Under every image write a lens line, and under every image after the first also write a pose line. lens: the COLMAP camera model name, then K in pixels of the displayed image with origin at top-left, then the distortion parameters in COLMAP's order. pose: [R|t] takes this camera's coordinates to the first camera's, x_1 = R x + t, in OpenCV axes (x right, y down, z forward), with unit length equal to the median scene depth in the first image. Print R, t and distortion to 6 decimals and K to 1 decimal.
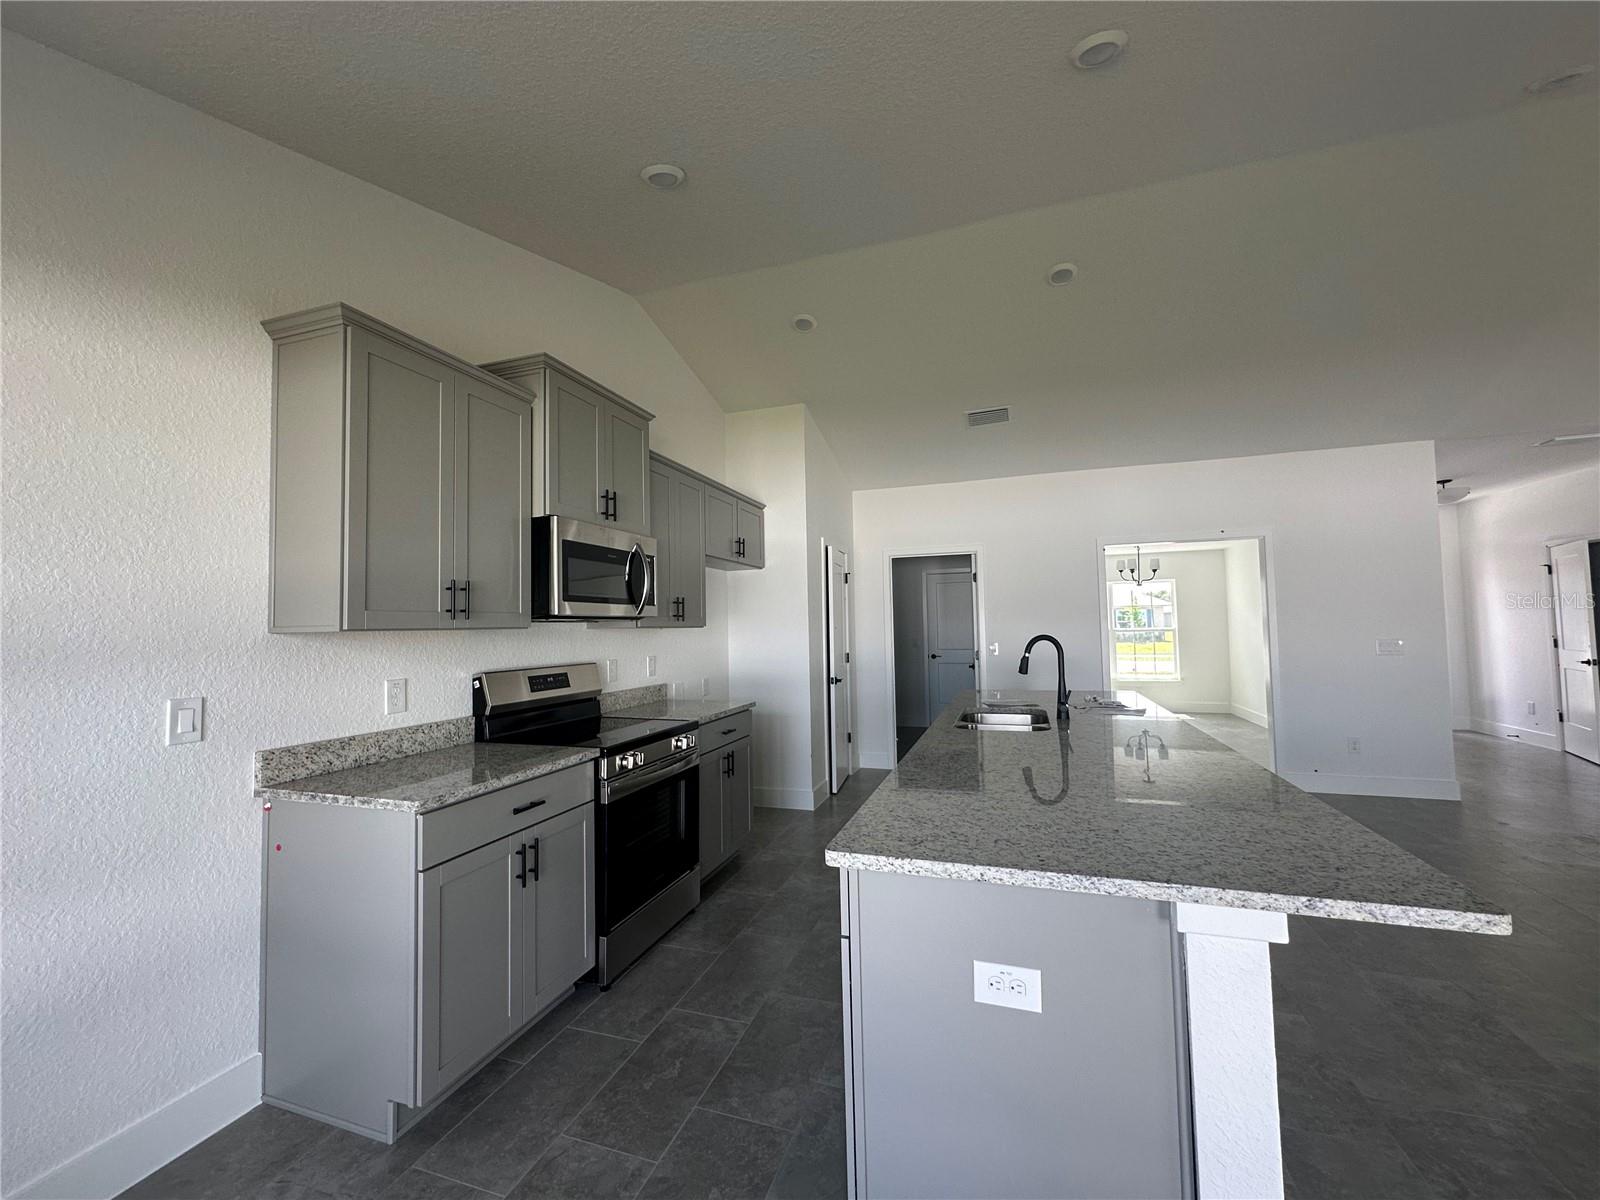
lens RADIAL K [[636.3, 0, 800.4], [0, 636.3, 598.1], [0, 0, 1]] dist [-0.002063, -0.000165]
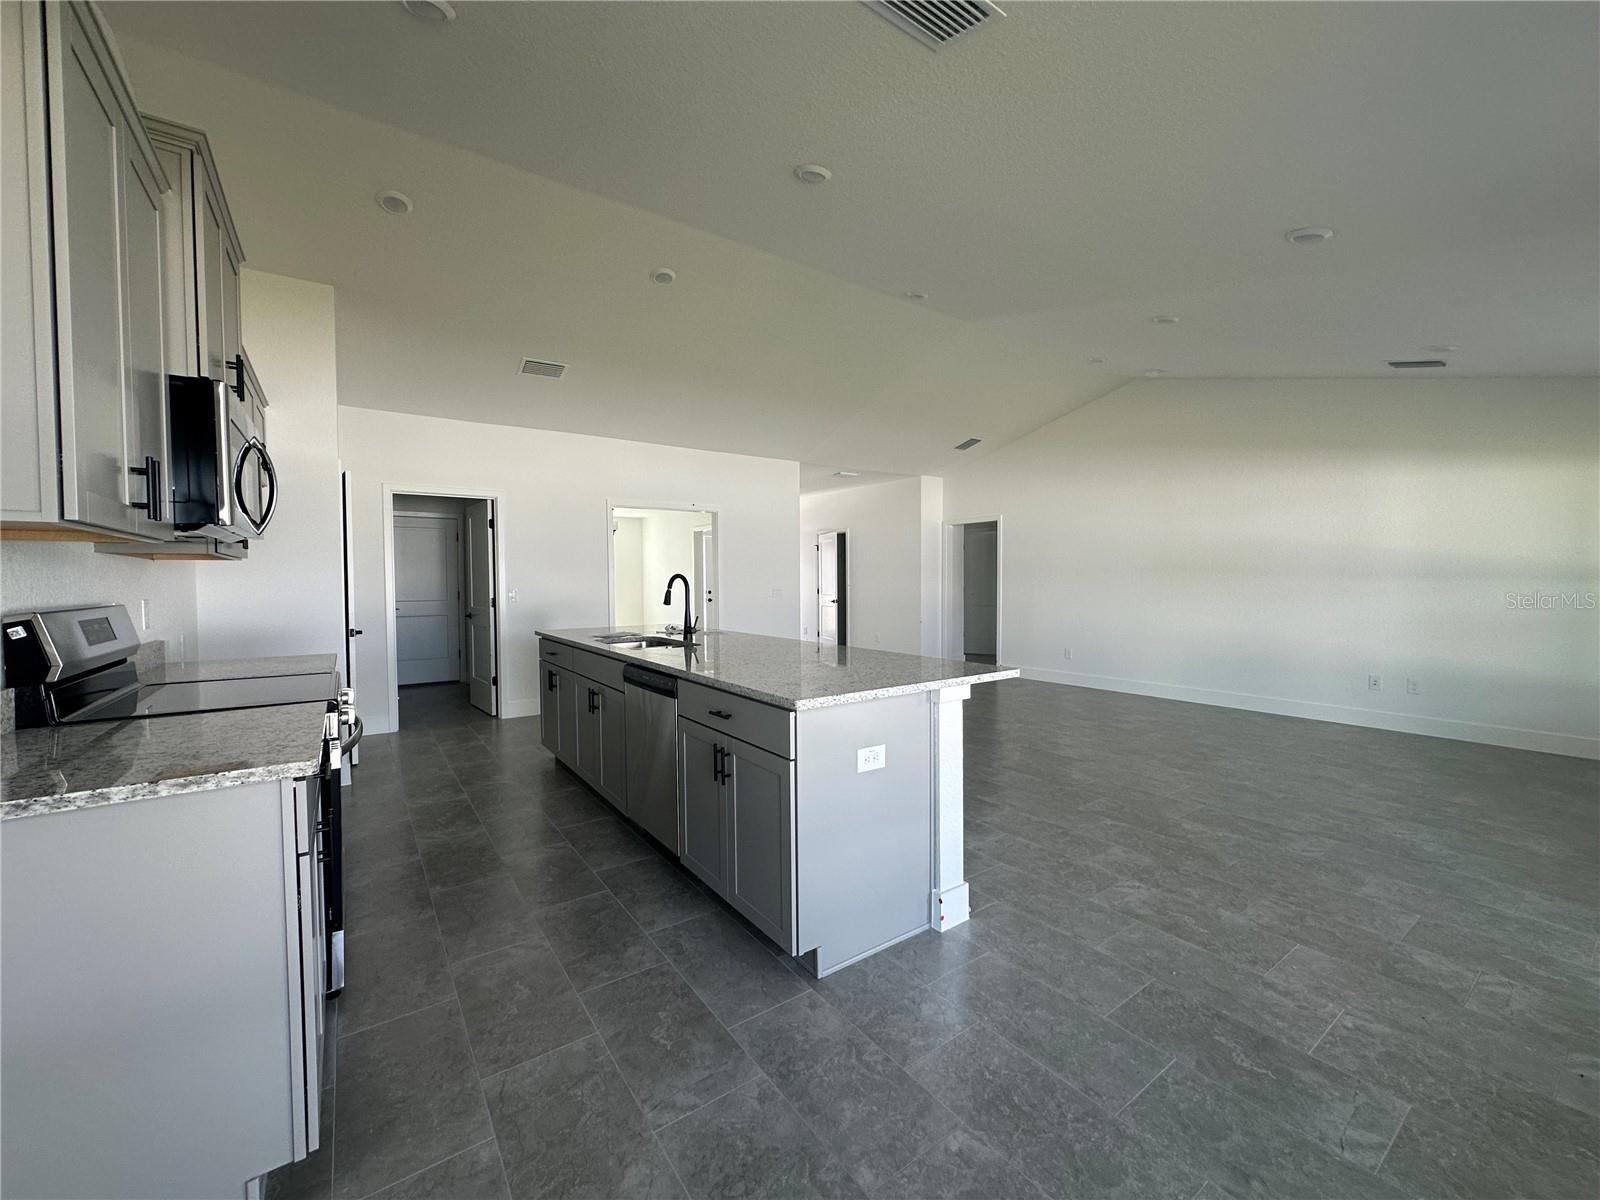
lens RADIAL K [[636.3, 0, 798.7], [0, 636.3, 598.9], [0, 0, 1]] dist [-0.002063, -0.000165]
pose [[0.587996, -0.009699, 0.808805, -0.563226], [-0.042470, 0.998179, 0.042845, 0.049101], [-0.807748, -0.059543, 0.586514, 0.074331]]
